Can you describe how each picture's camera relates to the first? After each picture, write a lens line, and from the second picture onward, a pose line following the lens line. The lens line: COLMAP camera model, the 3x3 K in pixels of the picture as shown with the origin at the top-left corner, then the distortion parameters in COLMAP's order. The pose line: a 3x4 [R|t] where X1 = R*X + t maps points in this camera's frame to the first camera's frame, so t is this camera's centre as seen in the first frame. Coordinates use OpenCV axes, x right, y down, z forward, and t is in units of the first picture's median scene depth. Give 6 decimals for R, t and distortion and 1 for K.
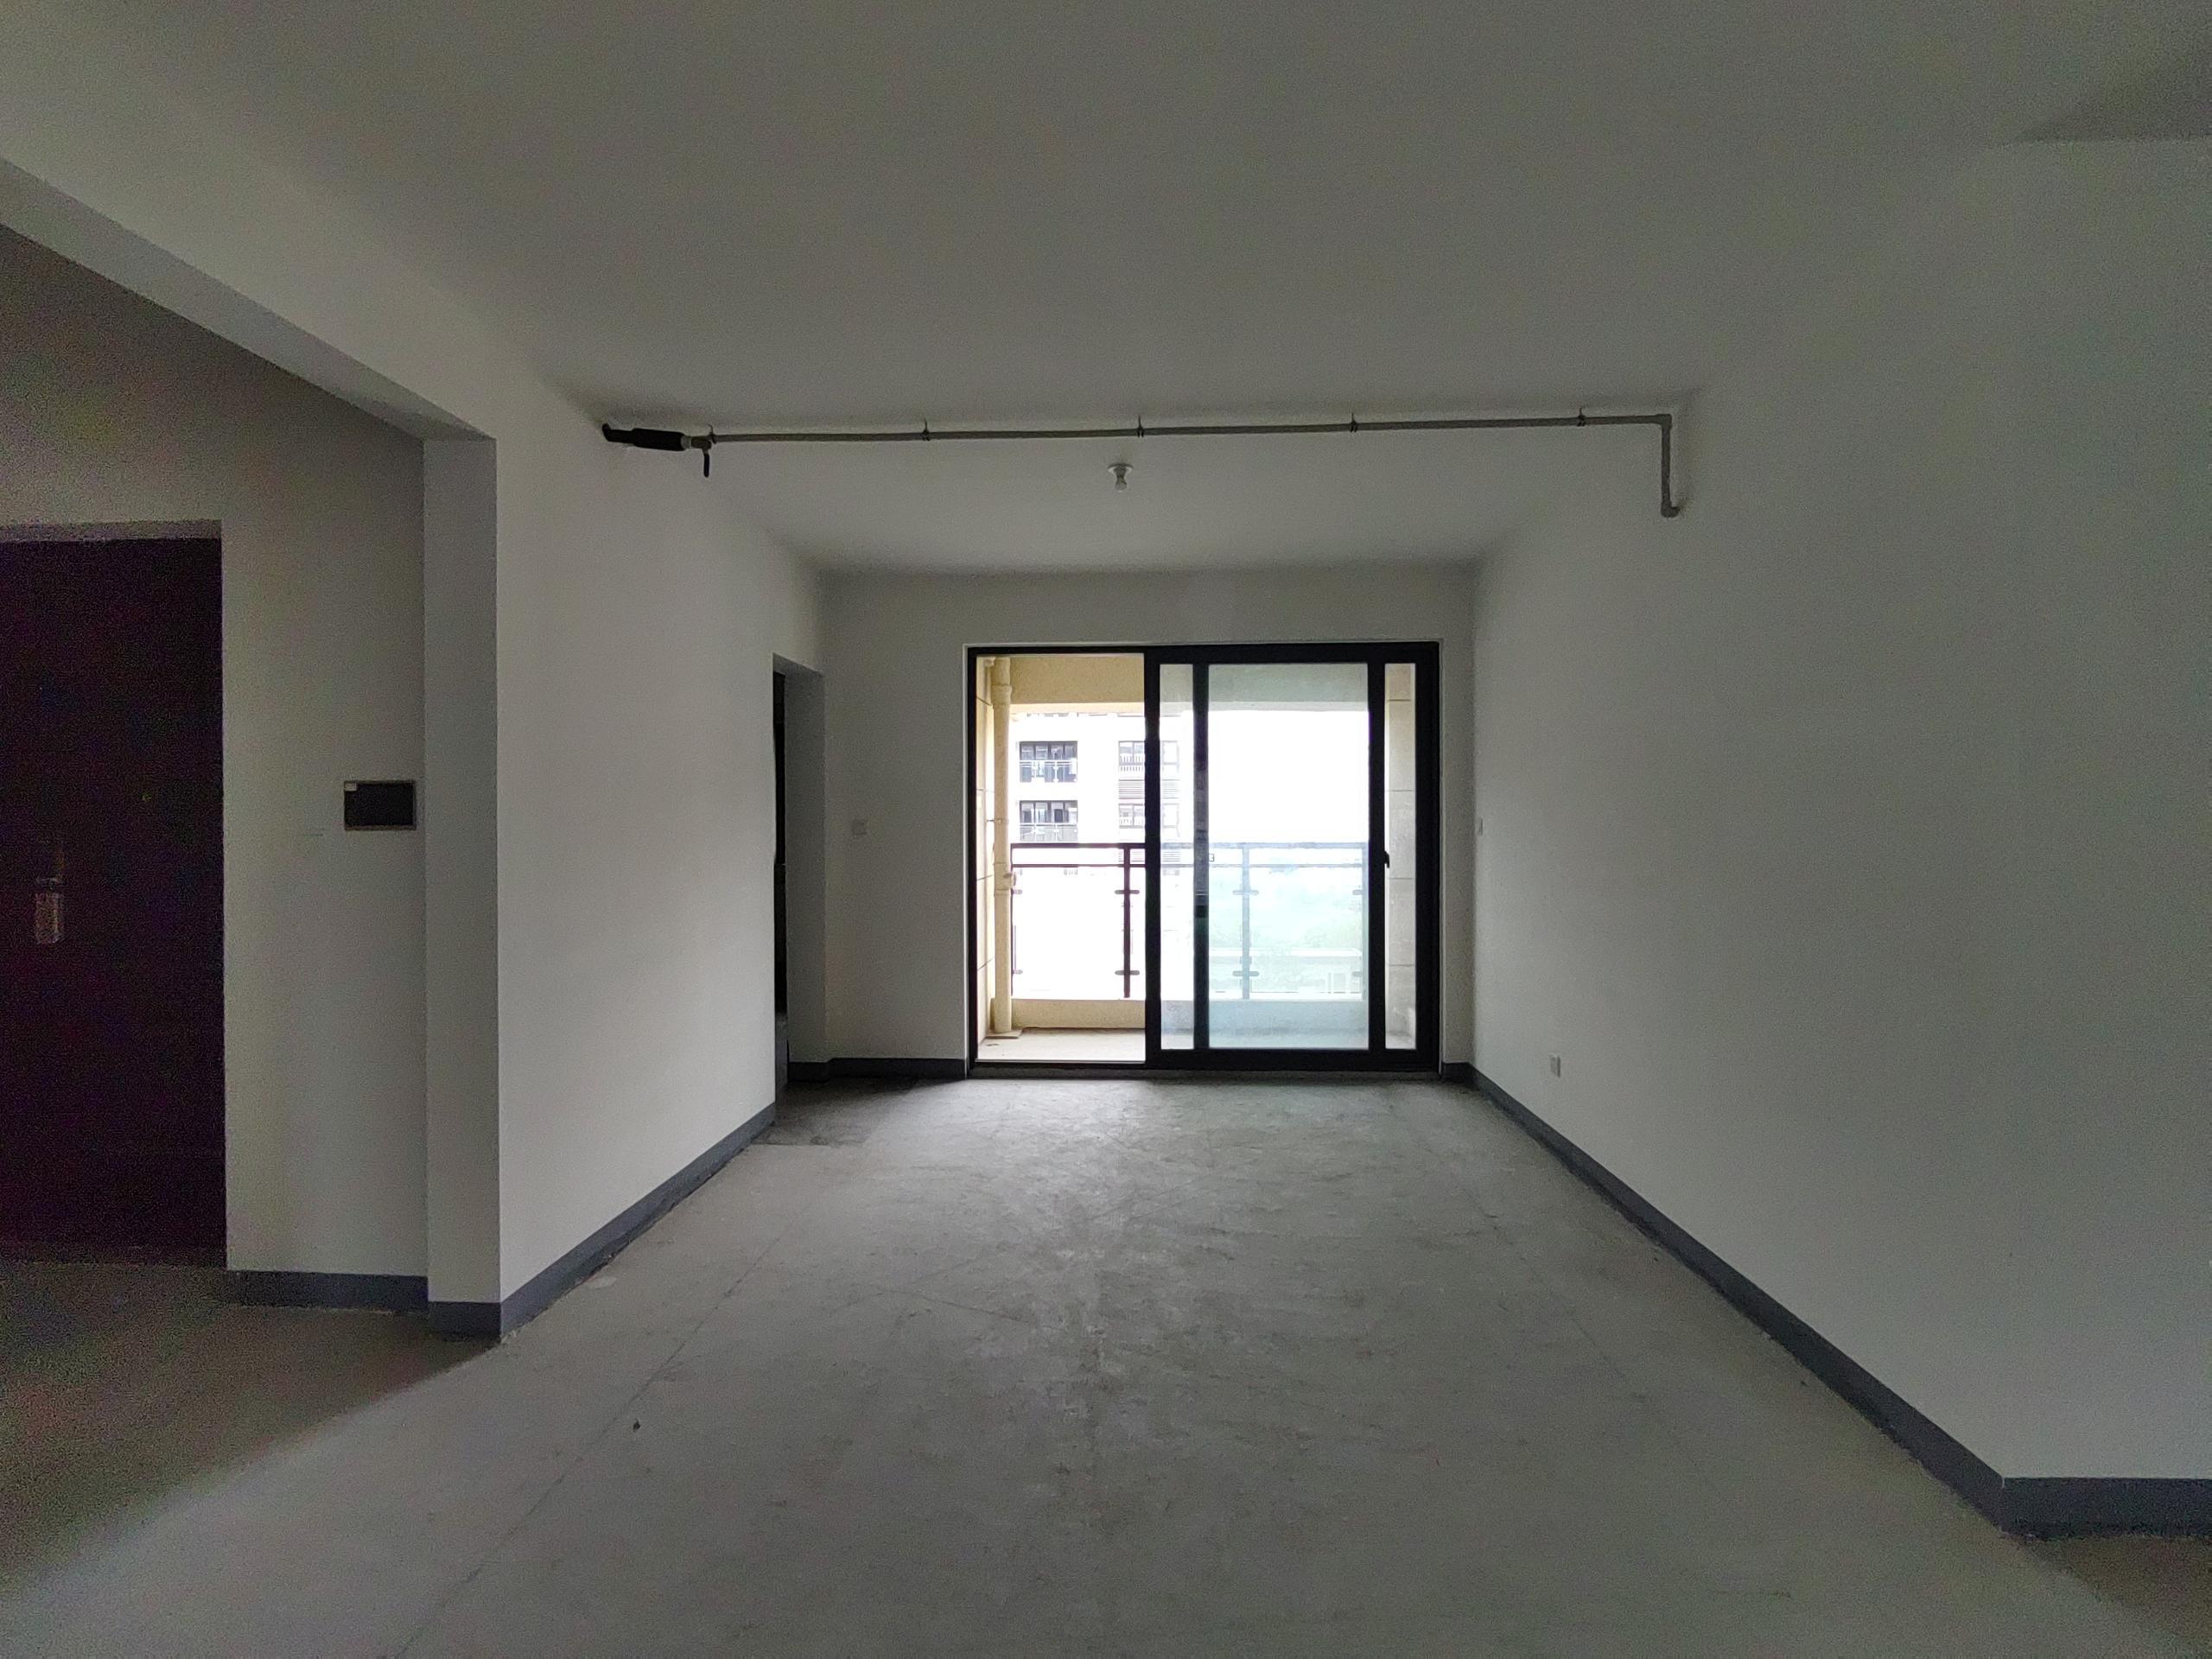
lens RADIAL K [[1051.5, 0, 1106.0], [0, 1051.5, 829.5], [0, 0, 1]] dist [-0.001915, -0.000049]
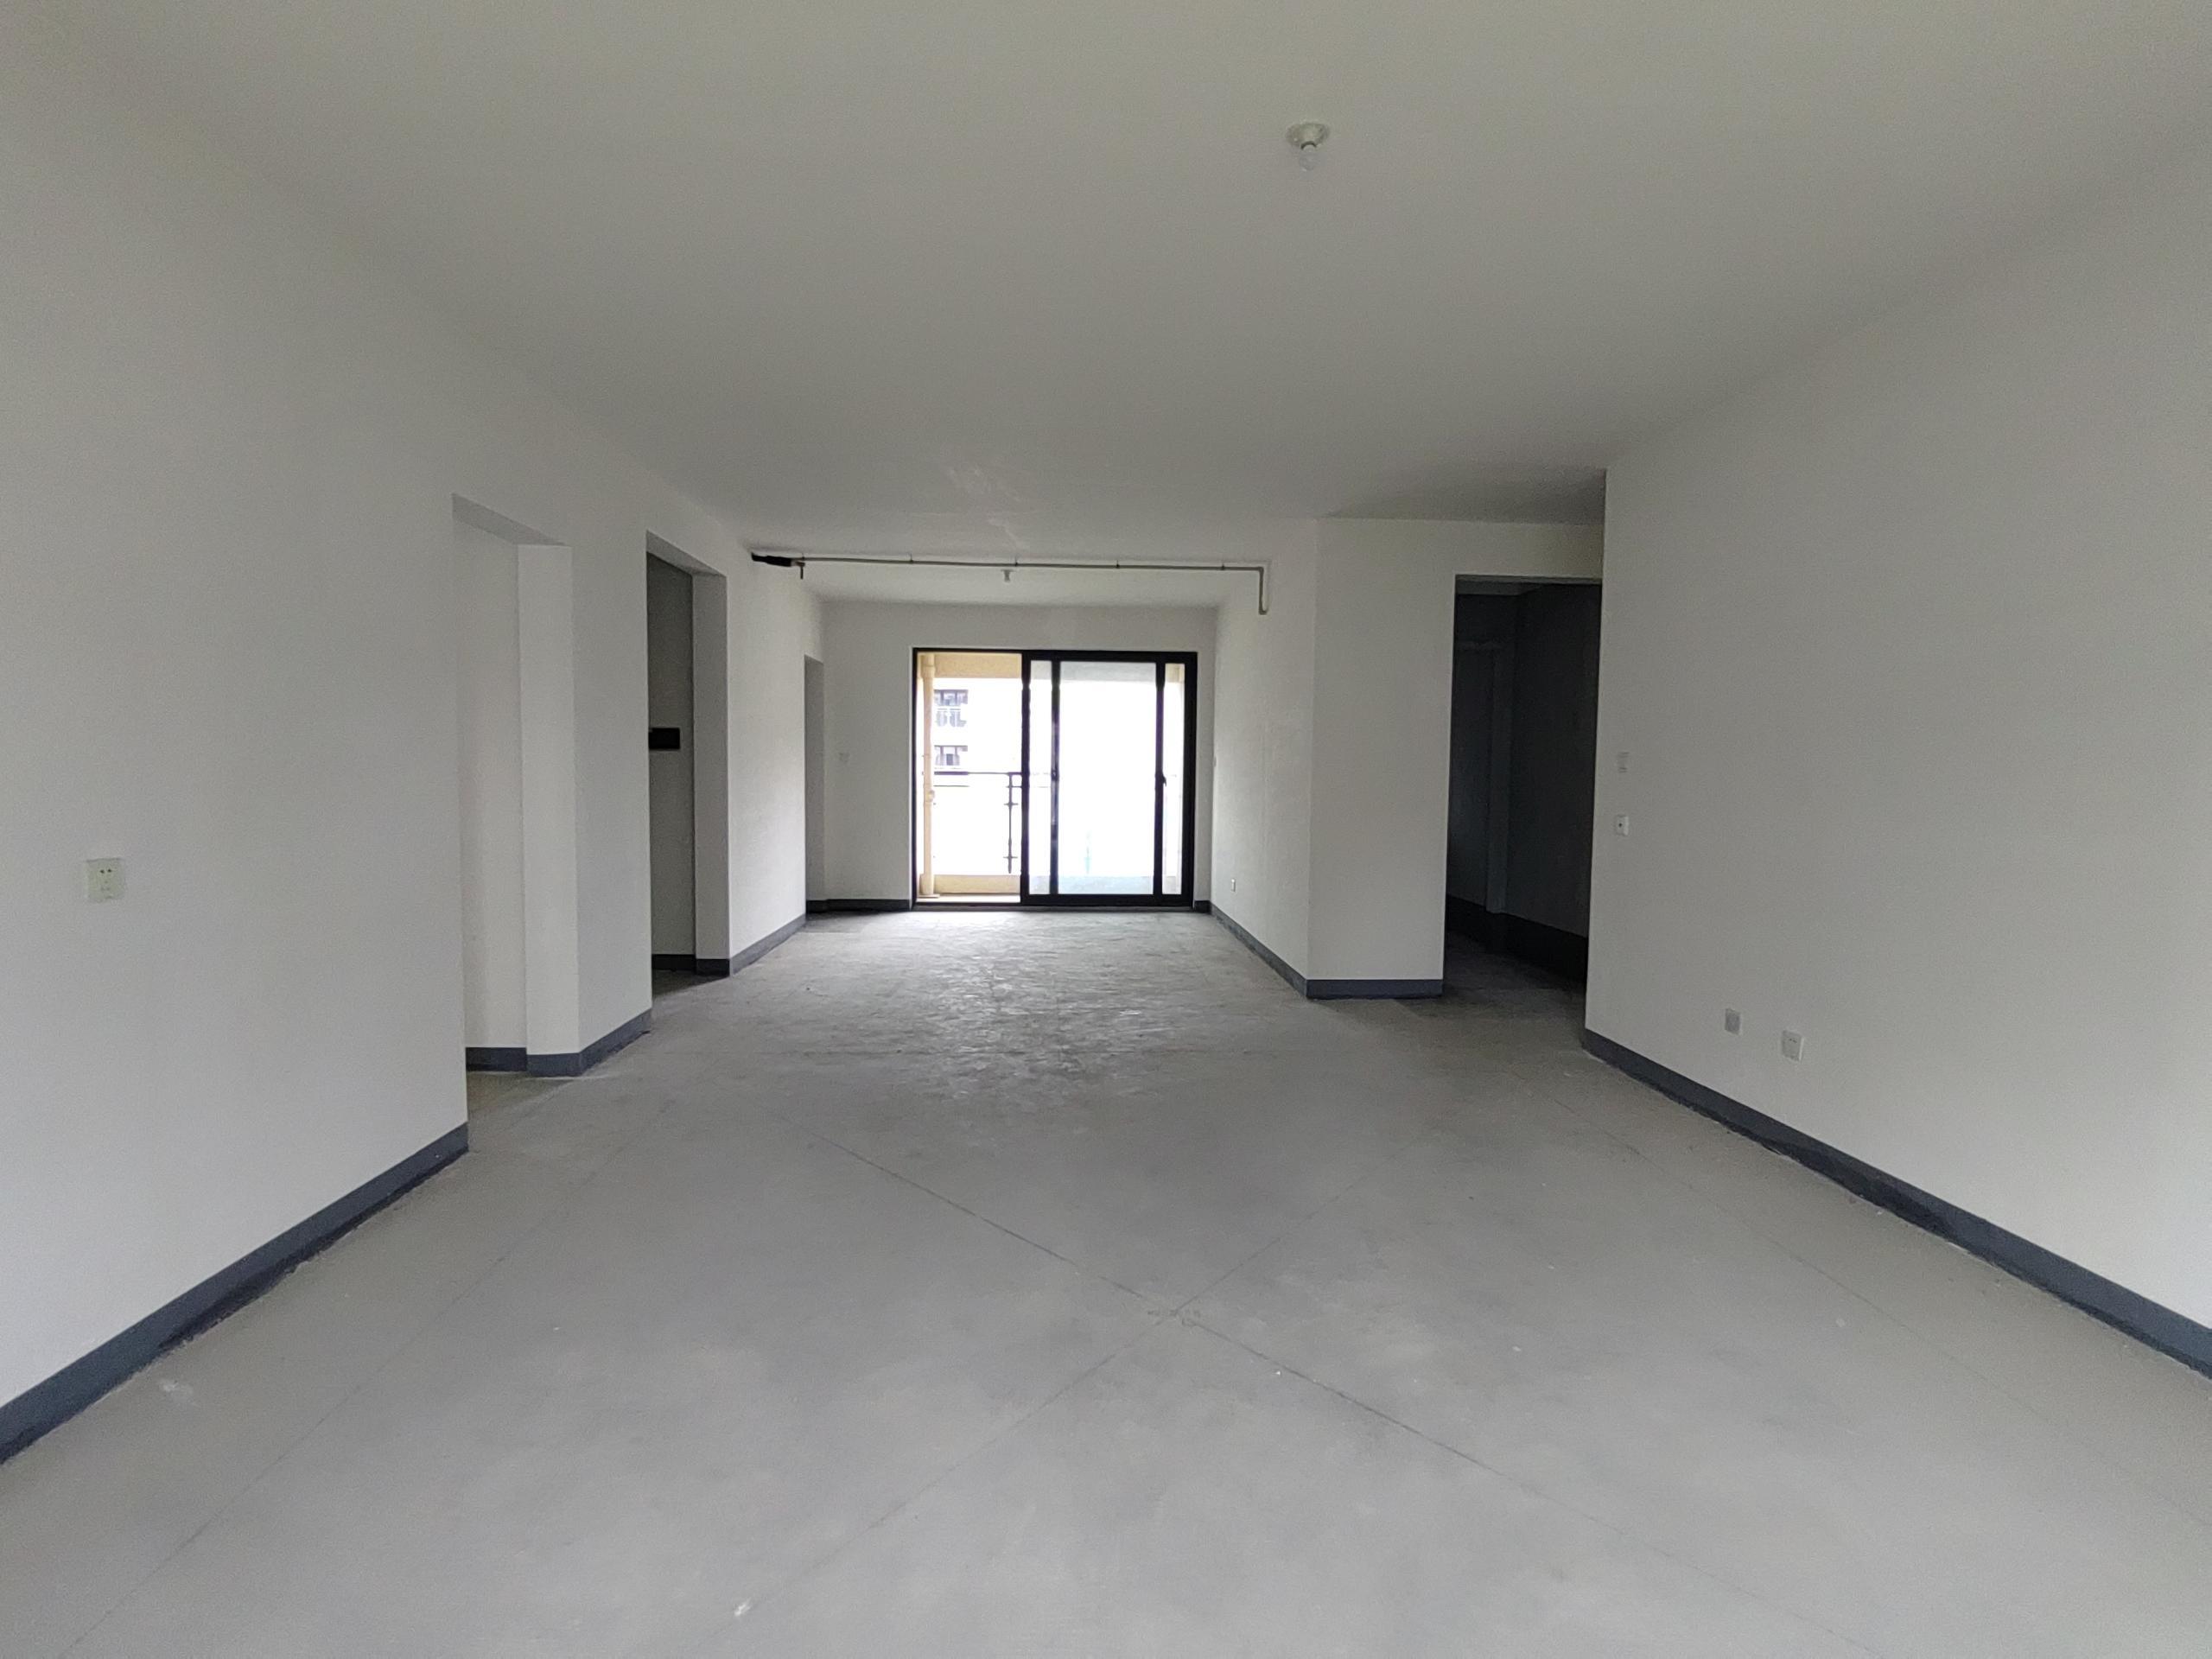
lens RADIAL K [[1051.5, 0, 1106.0], [0, 1051.5, 829.5], [0, 0, 1]] dist [-0.001915, -0.000049]
pose [[0.994393, 0.008198, 0.105433, -0.003402], [-0.013524, 0.998662, 0.049907, 0.022887], [-0.104883, -0.051053, 0.993173, -0.660301]]
